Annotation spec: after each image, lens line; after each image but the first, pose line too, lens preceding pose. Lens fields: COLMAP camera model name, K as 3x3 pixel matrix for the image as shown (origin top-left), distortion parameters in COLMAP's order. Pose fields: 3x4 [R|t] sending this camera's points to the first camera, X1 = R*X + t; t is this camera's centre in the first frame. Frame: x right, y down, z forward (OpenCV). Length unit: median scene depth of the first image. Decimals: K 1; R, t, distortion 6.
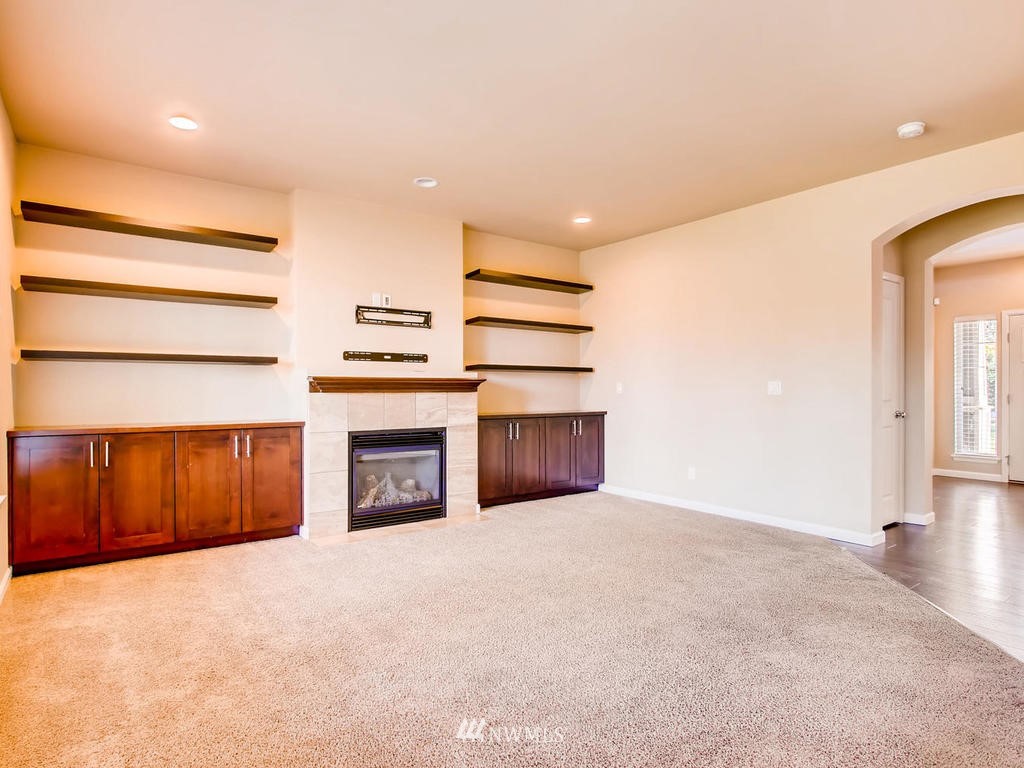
lens RADIAL K [[573.6, 0, 506.7], [0, 573.6, 387.2], [0, 0, 1]] dist [-0.013412, 0.003777]
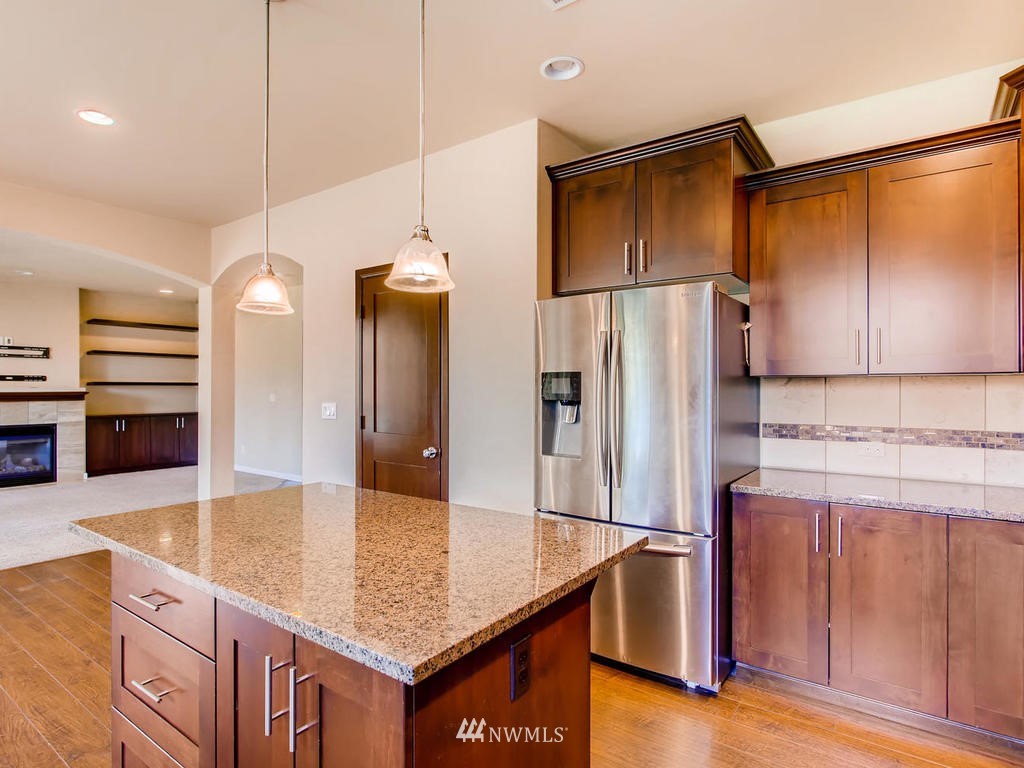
lens RADIAL K [[573.6, 0, 520.9], [0, 573.6, 386.1], [0, 0, 1]] dist [-0.013412, 0.003777]
pose [[0.949488, -0.000237, 0.313803, 0.587569], [0.000686, 0.999999, -0.001321, -0.027356], [-0.313803, 0.001470, 0.949487, -0.831953]]
